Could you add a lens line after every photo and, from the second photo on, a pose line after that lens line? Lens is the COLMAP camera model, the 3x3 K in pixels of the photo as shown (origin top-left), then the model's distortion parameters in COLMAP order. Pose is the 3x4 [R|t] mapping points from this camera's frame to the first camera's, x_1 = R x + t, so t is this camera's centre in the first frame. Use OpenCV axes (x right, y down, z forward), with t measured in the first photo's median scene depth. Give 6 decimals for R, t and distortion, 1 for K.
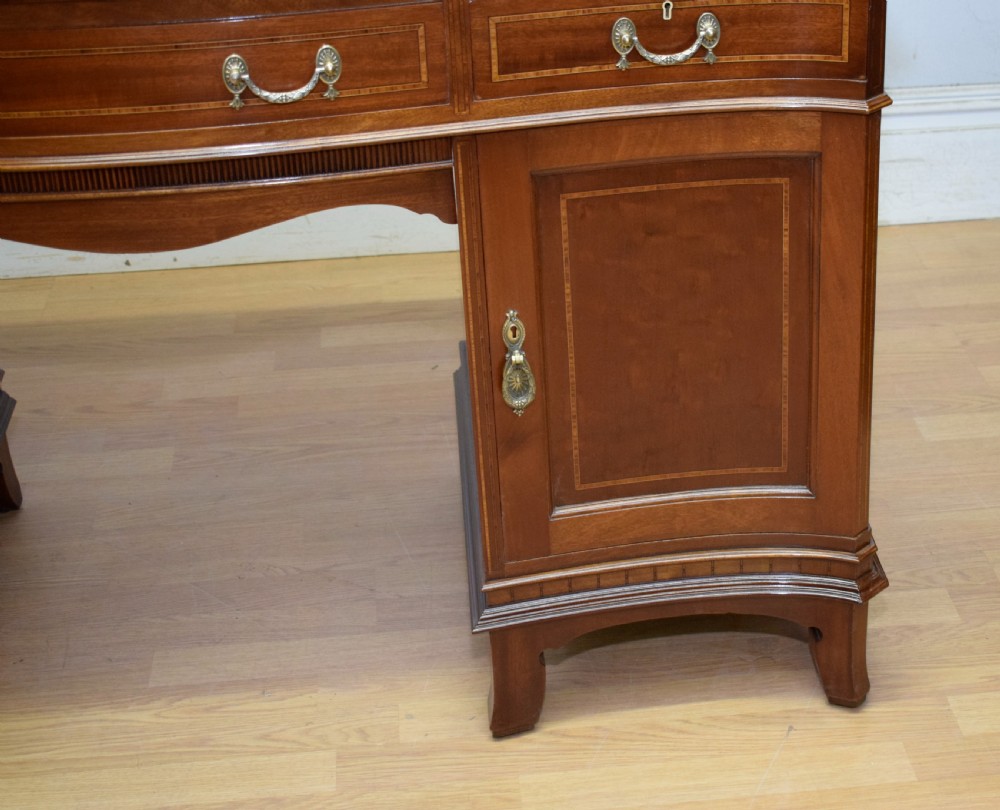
lens RADIAL K [[1951.3, 0, 644.5], [0, 1951.3, 421.0], [0, 0, 1]] dist [-0.022409, 0.008198]
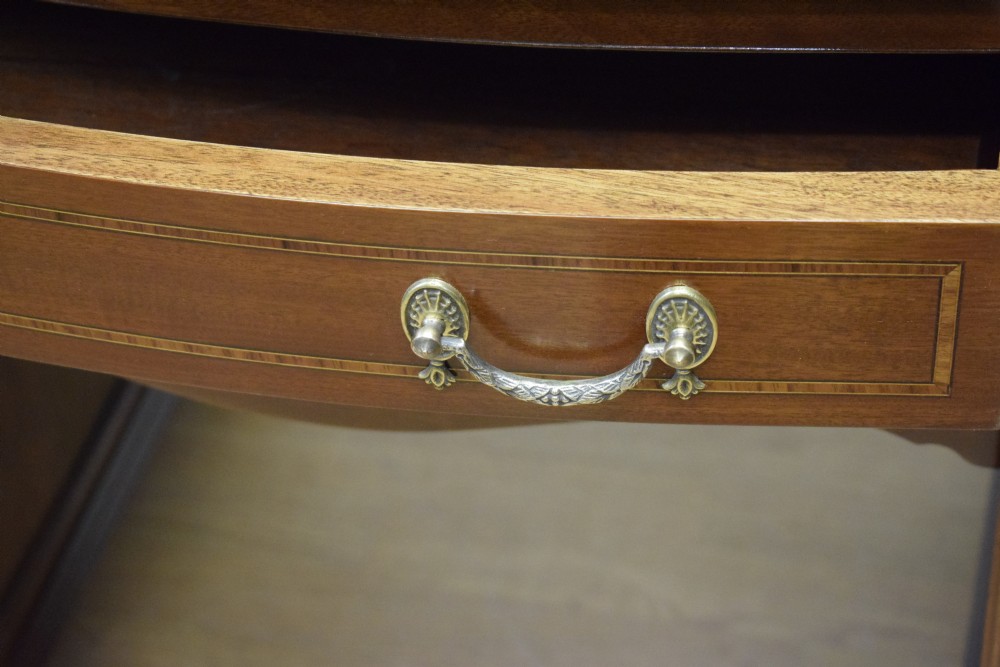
lens RADIAL K [[2281.6, 0, 511.6], [0, 2281.6, 334.7], [0, 0, 1]] dist [-0.023823, 0.012523]
pose [[0.929212, 0.222169, -0.295306, -0.061667], [-0.123151, 0.939591, 0.319378, -0.299167], [0.348423, -0.260403, 0.900440, 0.572053]]
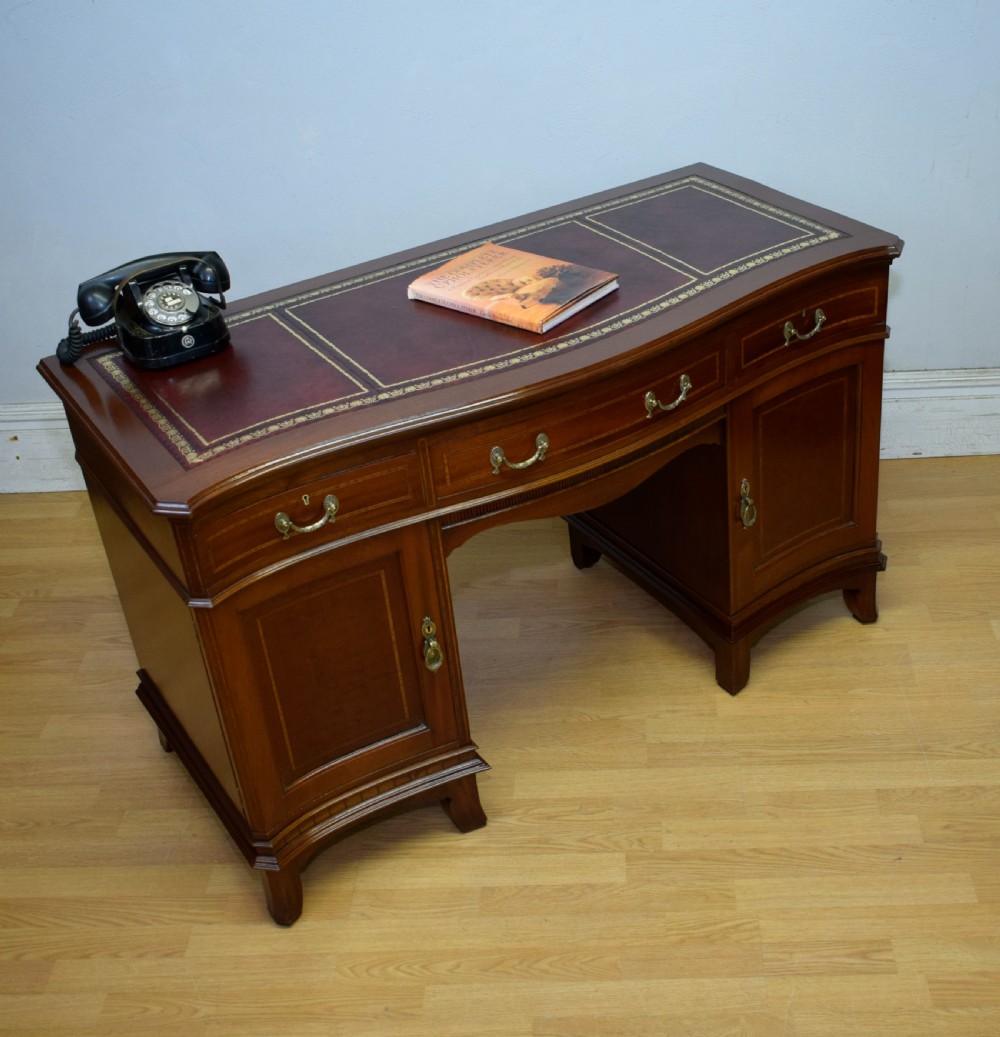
lens RADIAL K [[1391.7, 0, 587.1], [0, 1391.7, 538.1], [0, 0, 1]] dist [-0.021919, 0.005134]
pose [[0.886695, -0.290268, 0.359883, -0.746257], [0.258911, 0.956610, 0.133650, -0.233256], [-0.383063, -0.025330, 0.923375, -0.221725]]
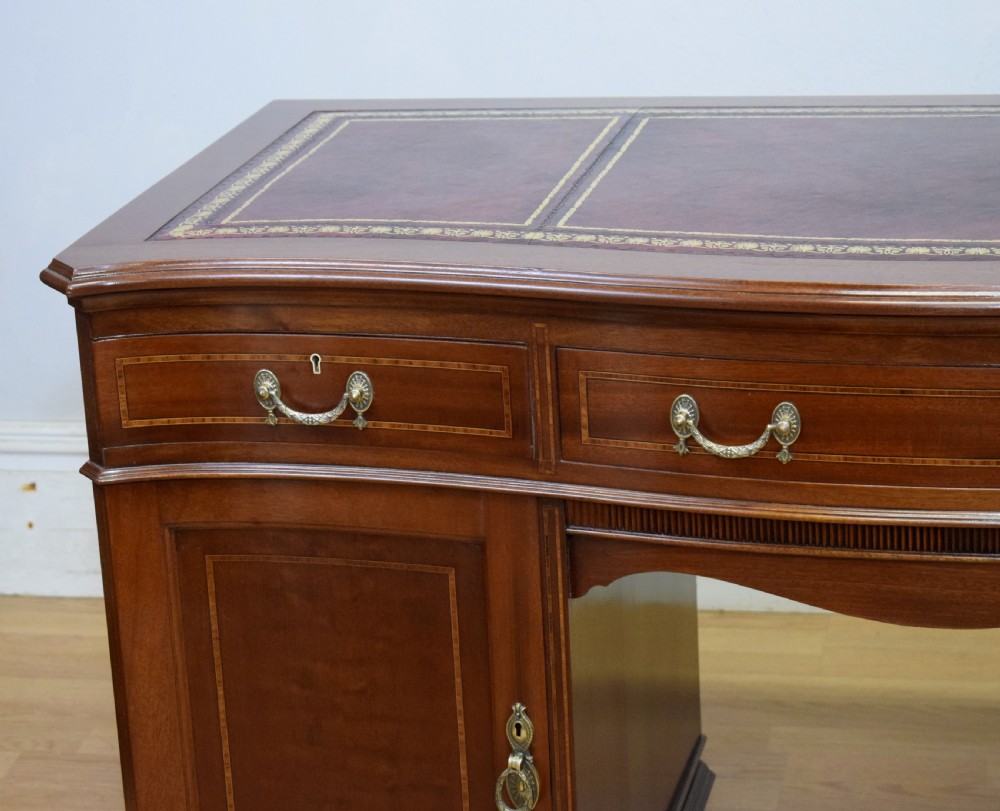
lens RADIAL K [[2773.4, 0, 422.8], [0, 2773.4, 418.5], [0, 0, 1]] dist [-0.023306, 0.239403]
pose [[0.929447, 0.073099, -0.361642, -0.038487], [-0.123681, 0.985193, -0.118731, -0.005942], [0.347608, 0.155083, 0.924726, -0.190544]]
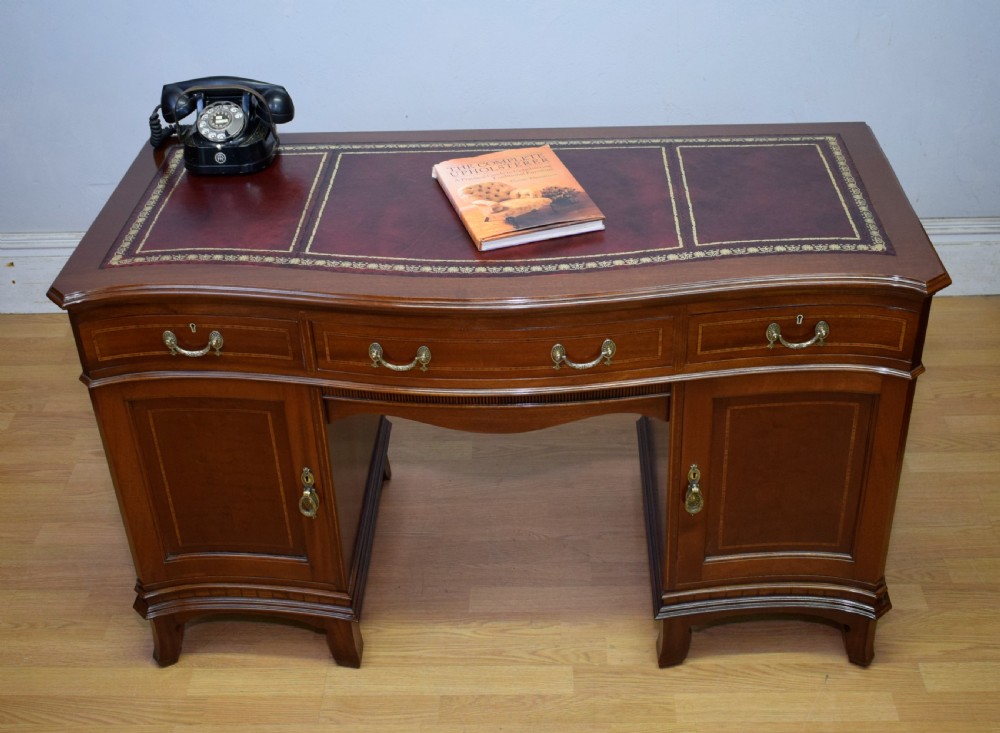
lens RADIAL K [[1239.0, 0, 497.7], [0, 1239.0, 352.9], [0, 0, 1]] dist [-0.031596, -0.004061]
pose [[0.987786, 0.066236, -0.141038, -0.096305], [-0.050059, 0.992068, 0.115306, -0.291006], [0.147556, -0.106837, 0.983266, -0.137726]]
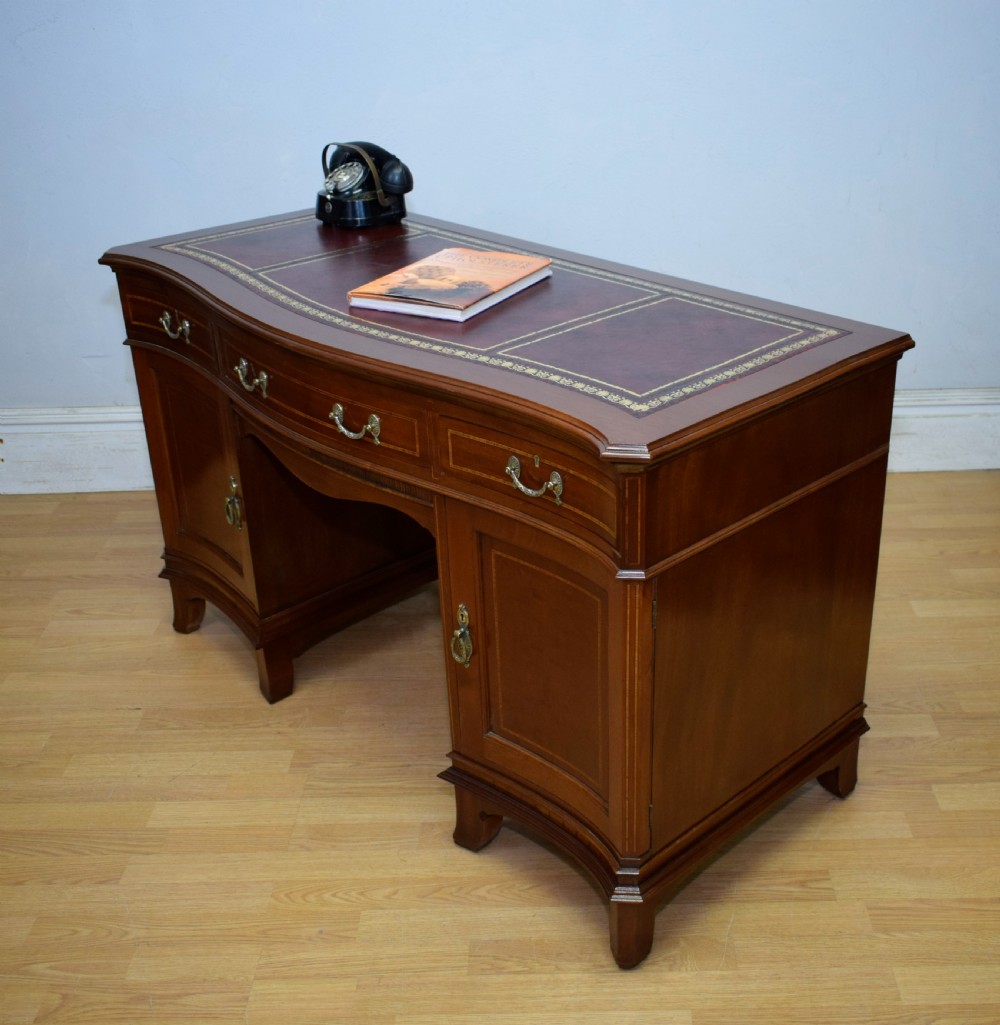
lens RADIAL K [[1211.4, 0, 561.7], [0, 1211.4, 512.0], [0, 0, 1]] dist [-0.014583, -0.008402]
pose [[0.608037, 0.358596, -0.708308, 0.676835], [-0.361891, 0.919287, 0.154748, -0.319103], [0.706630, 0.162238, 0.688733, 0.380564]]
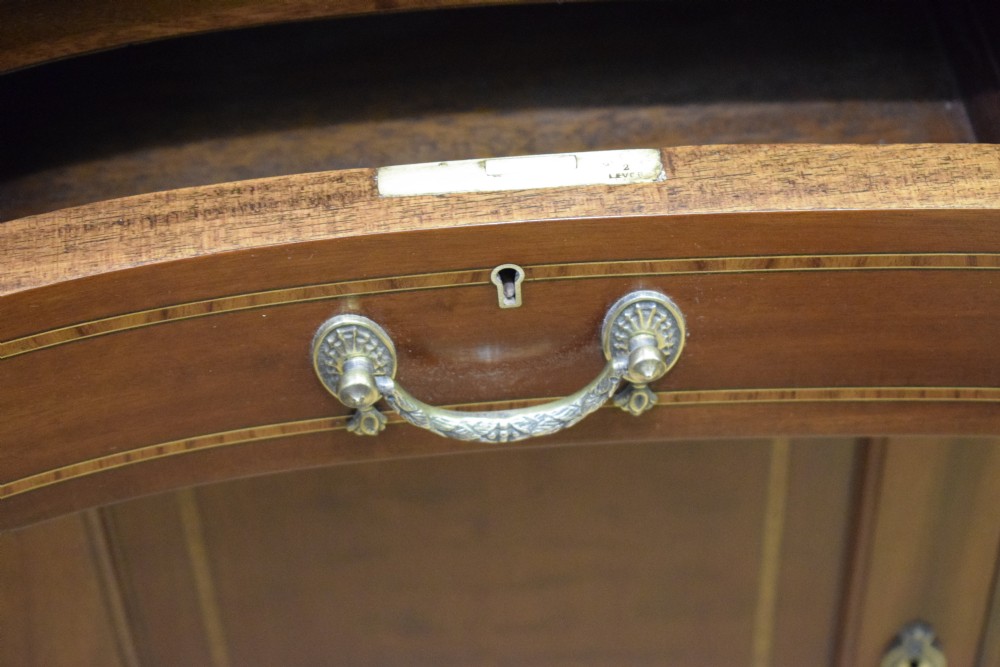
lens RADIAL K [[2281.6, 0, 511.6], [0, 2281.6, 334.7], [0, 0, 1]] dist [-0.023823, 0.012523]
pose [[0.999783, -0.009945, -0.018304, -0.523202], [0.015606, 0.939601, 0.341916, -0.278350], [0.013798, -0.342128, 0.939552, 0.610453]]
